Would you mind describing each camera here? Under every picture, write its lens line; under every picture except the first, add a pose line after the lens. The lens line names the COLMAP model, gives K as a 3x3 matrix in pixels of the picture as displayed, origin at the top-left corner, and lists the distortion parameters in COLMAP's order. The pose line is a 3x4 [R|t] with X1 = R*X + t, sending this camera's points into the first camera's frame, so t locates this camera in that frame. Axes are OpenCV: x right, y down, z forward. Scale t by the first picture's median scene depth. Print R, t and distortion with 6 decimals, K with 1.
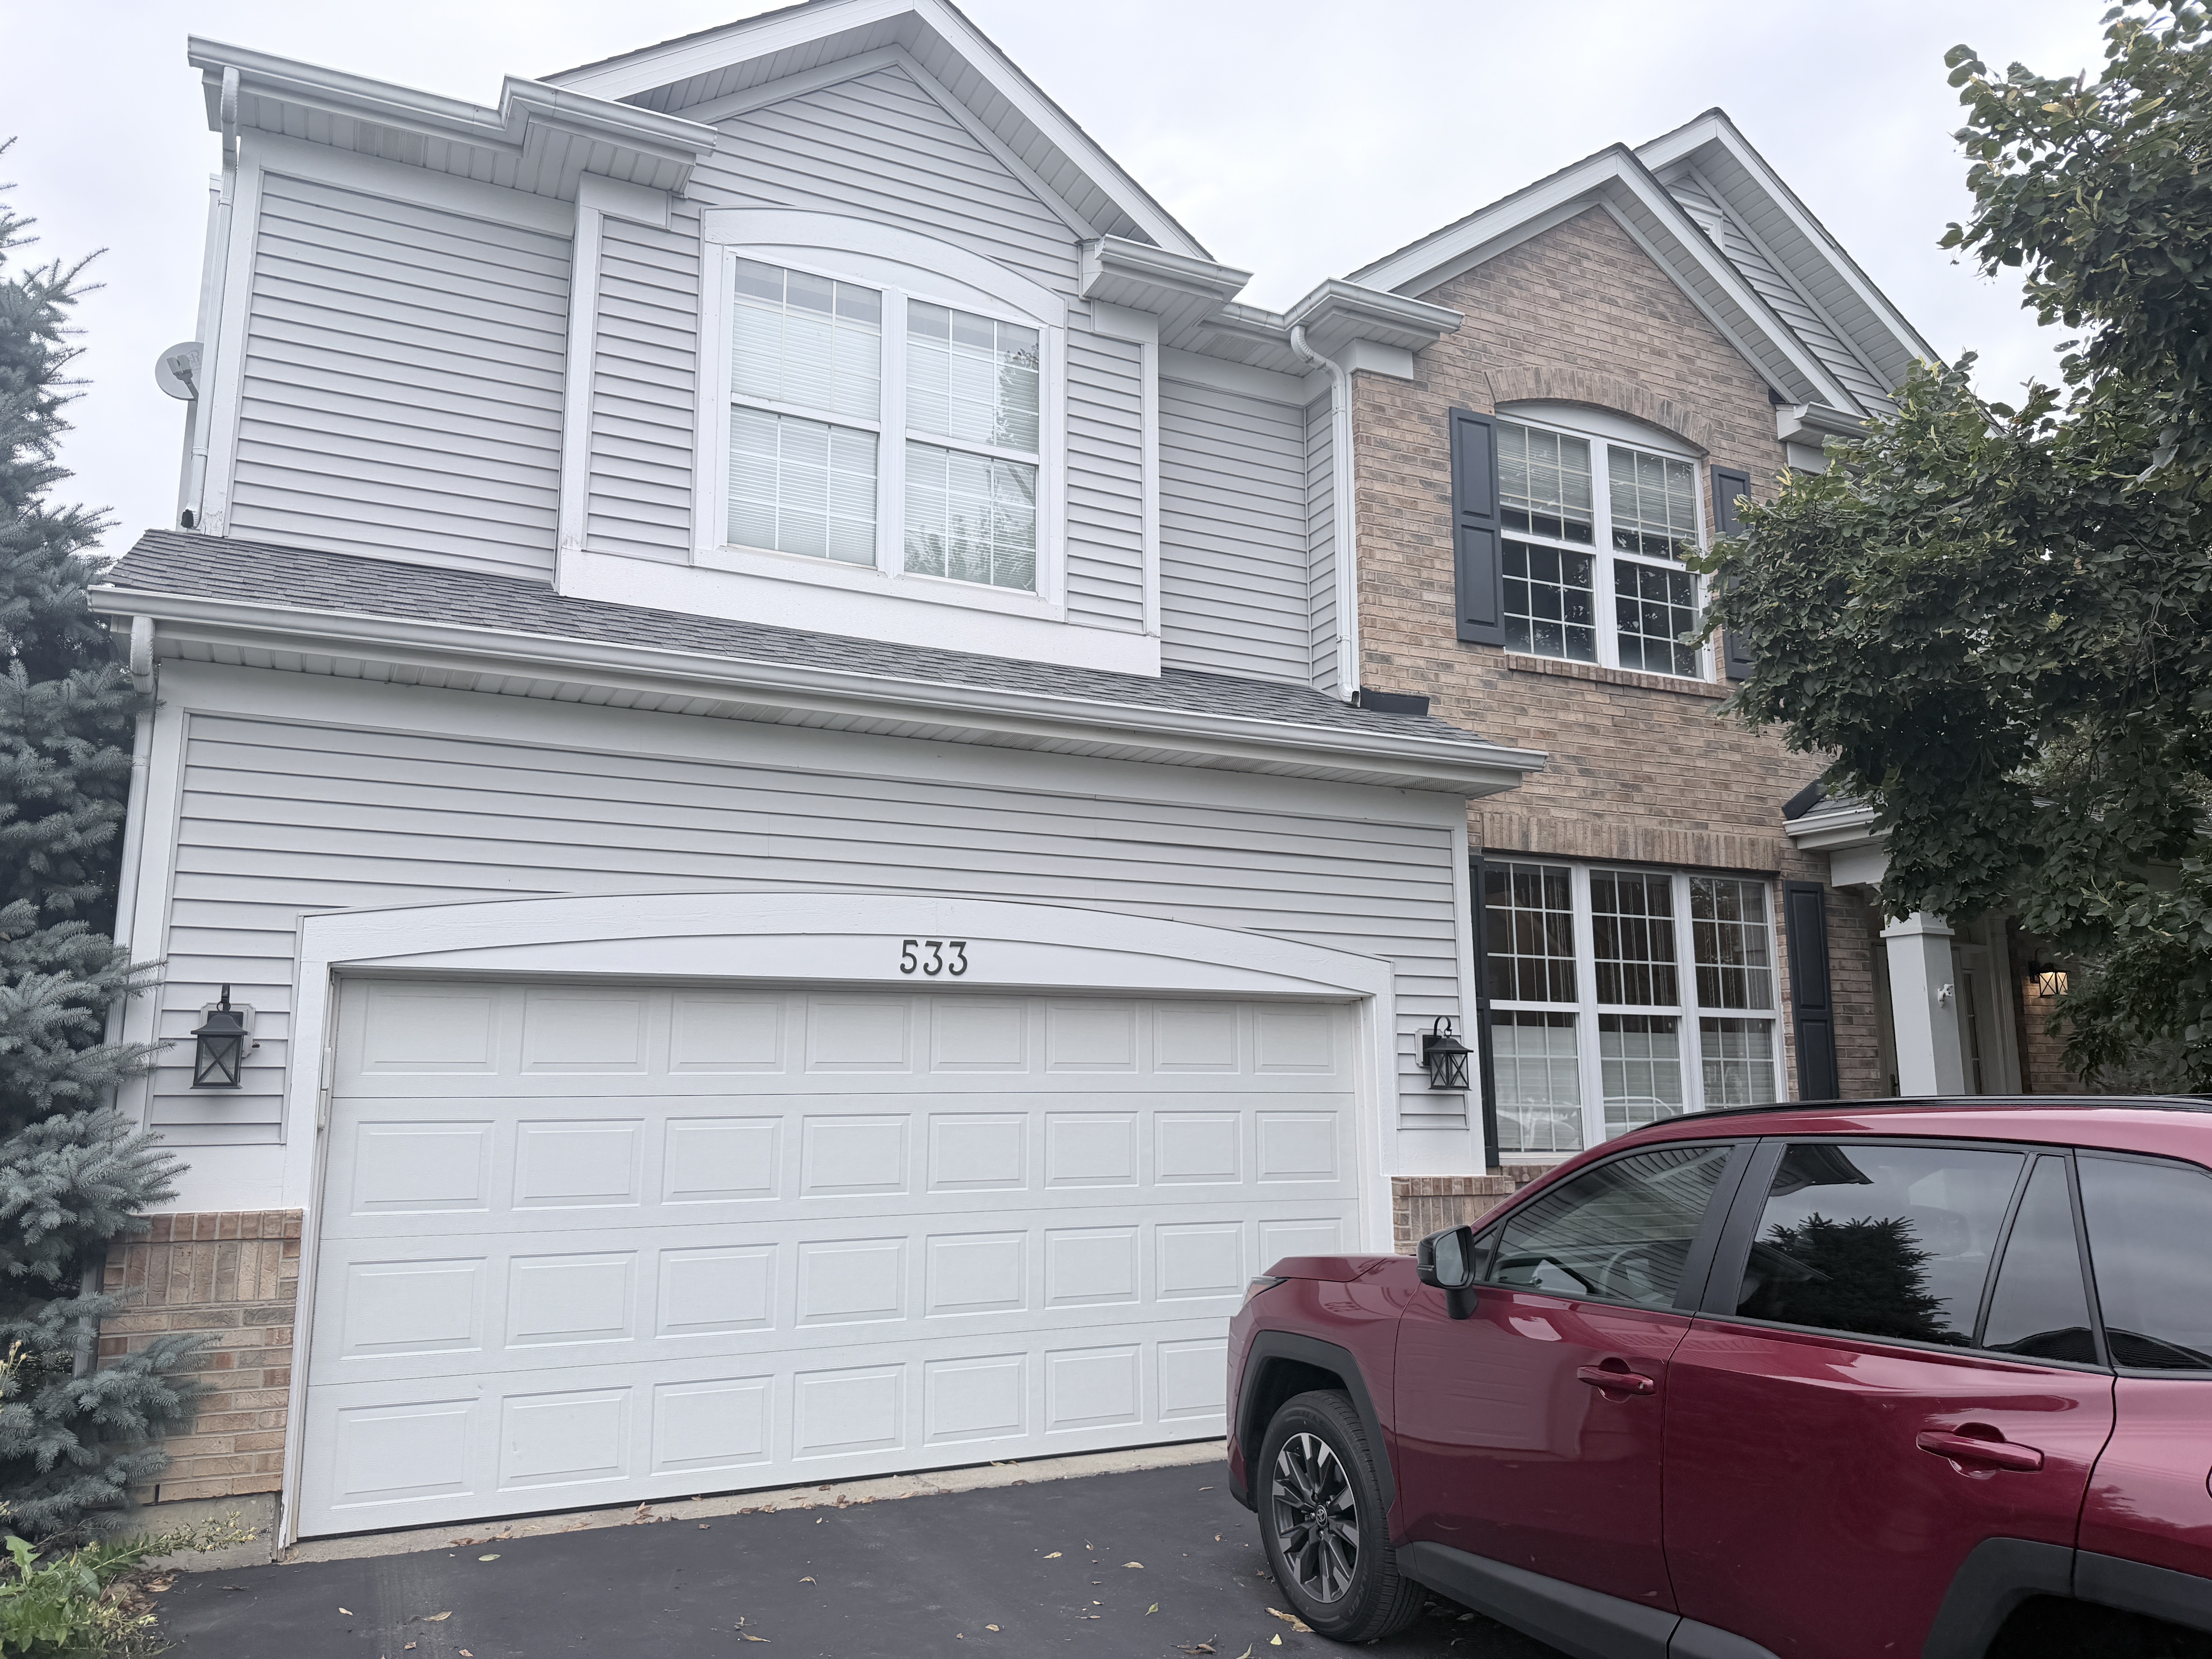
lens RADIAL K [[1556.1, 0, 1104.7], [0, 1556.1, 825.0], [0, 0, 1]] dist [0.019652, -0.030906]
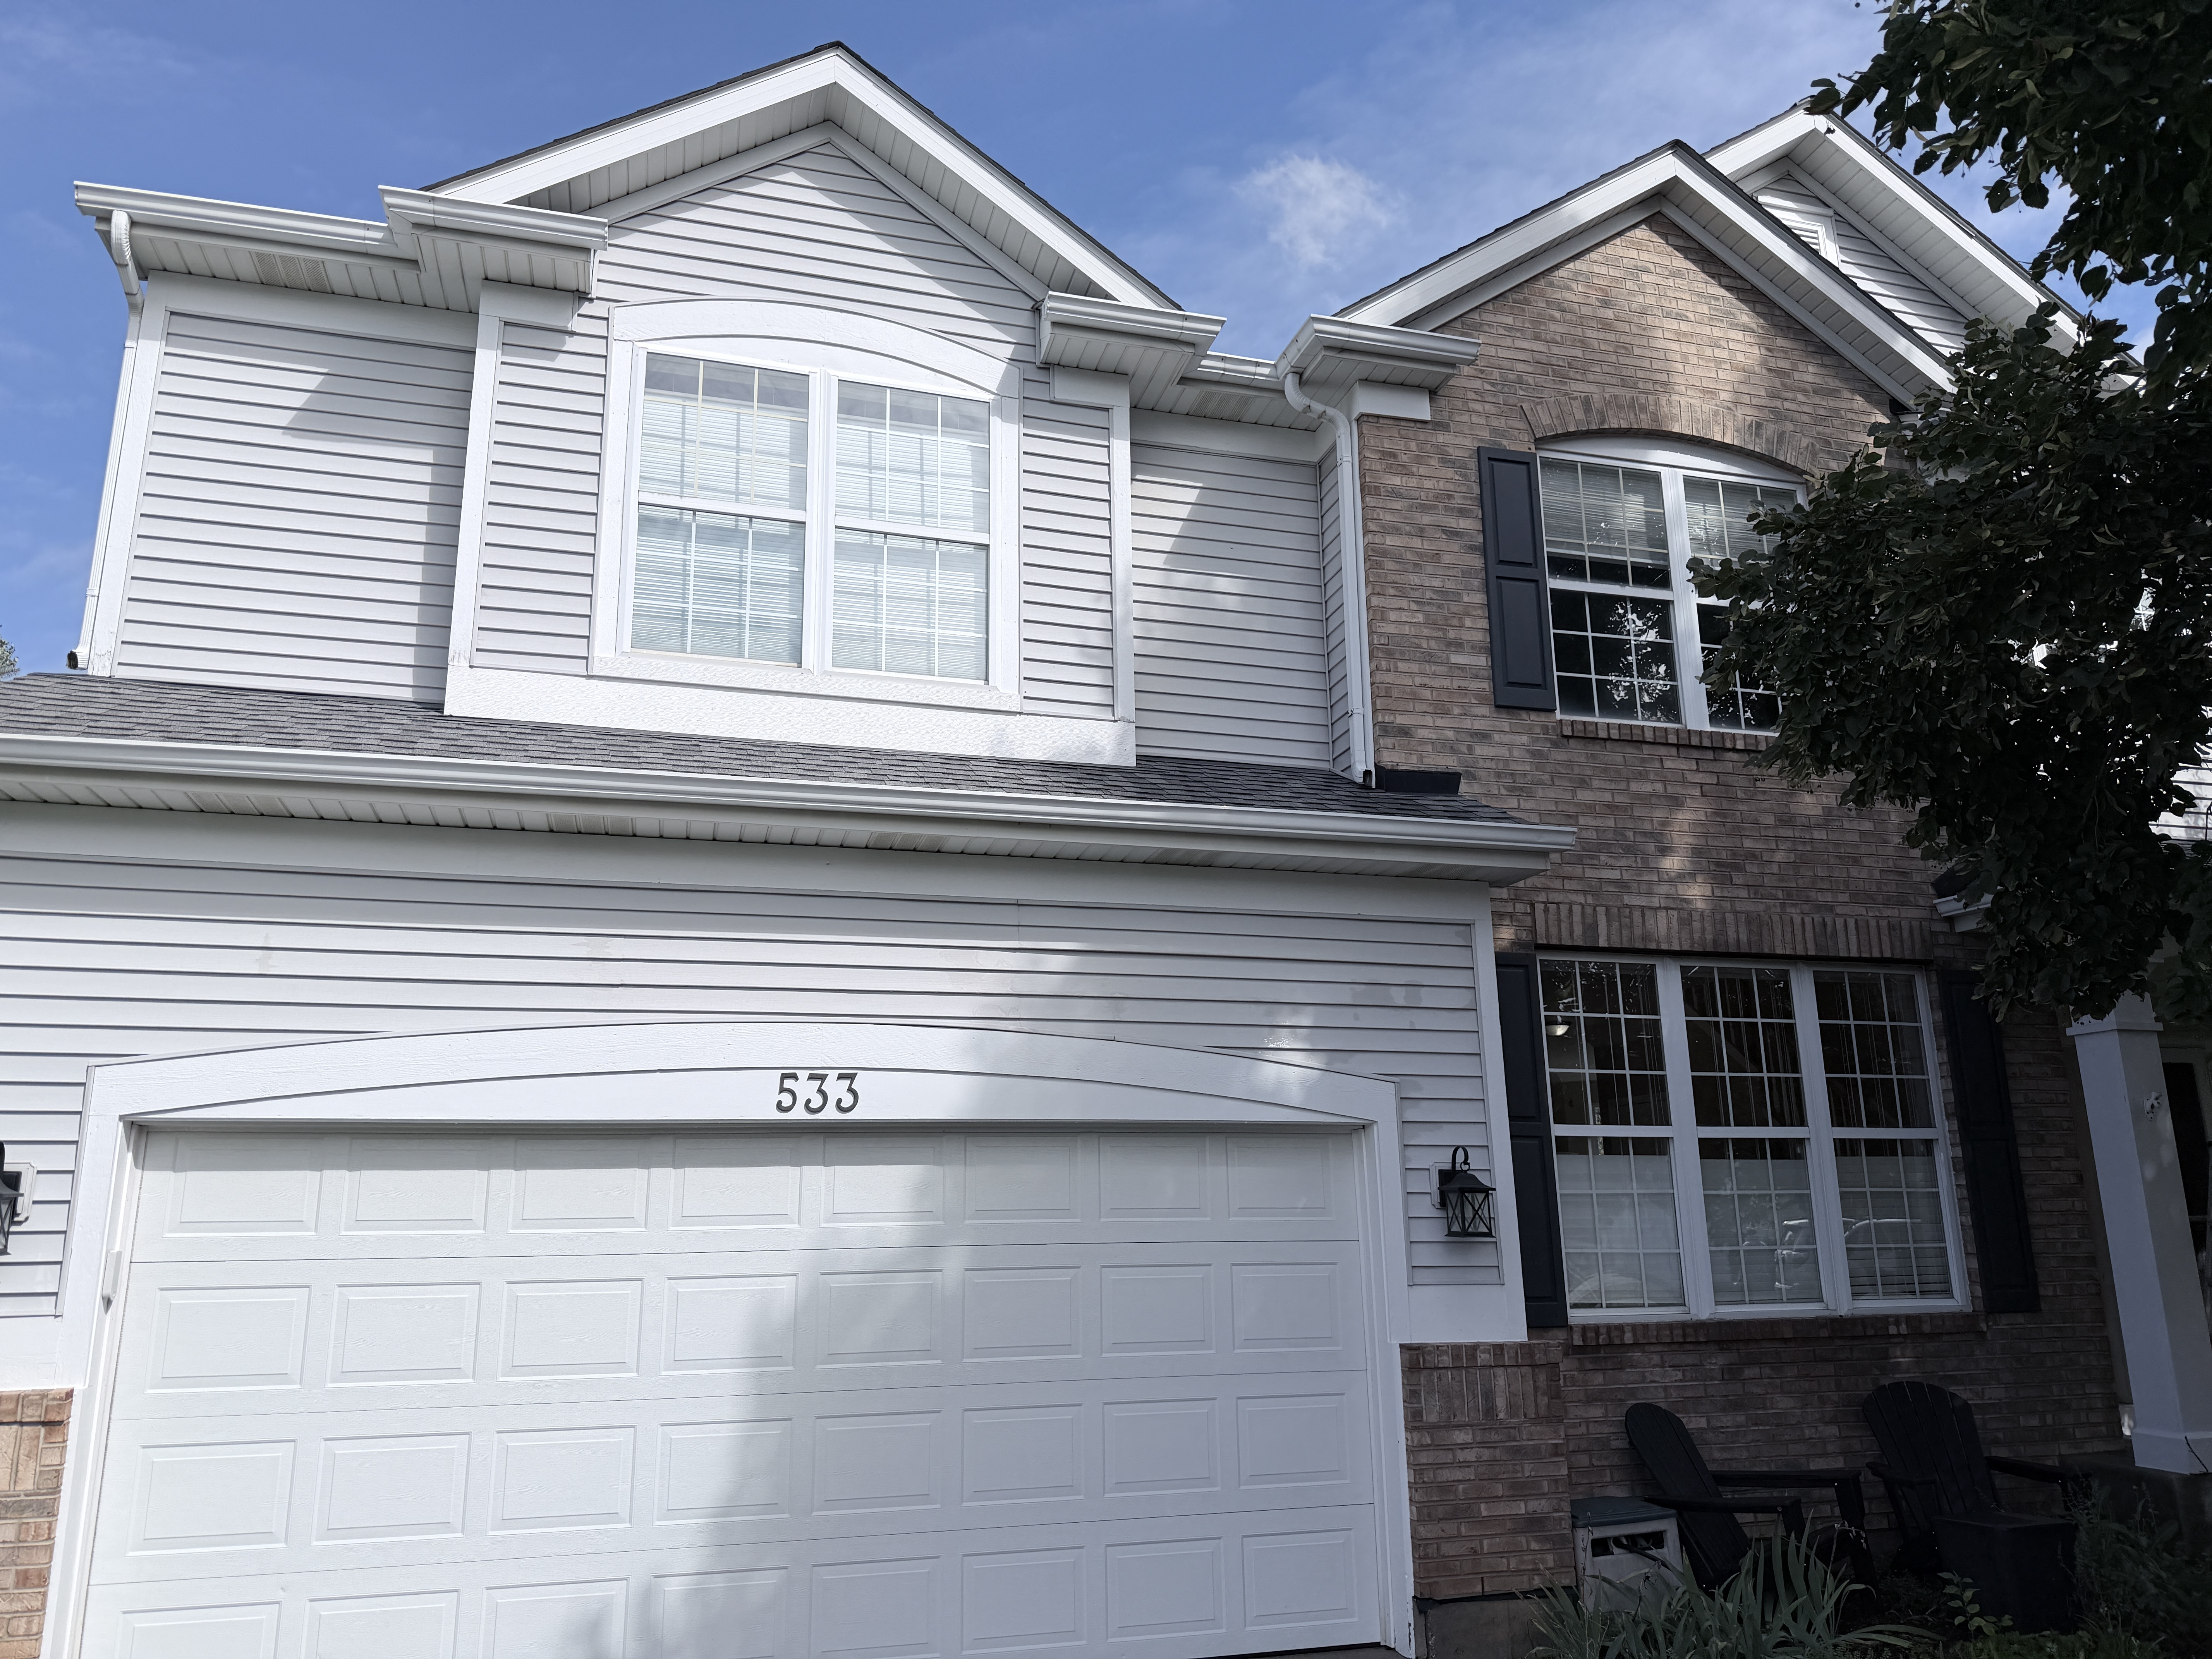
lens RADIAL K [[1556.1, 0, 1103.4], [0, 1556.1, 830.1], [0, 0, 1]] dist [0.019652, -0.030906]
pose [[0.984356, -0.052228, -0.168271, 0.166042], [0.039452, 0.996141, -0.078399, 0.010419], [0.171717, 0.070534, 0.982618, 0.121421]]
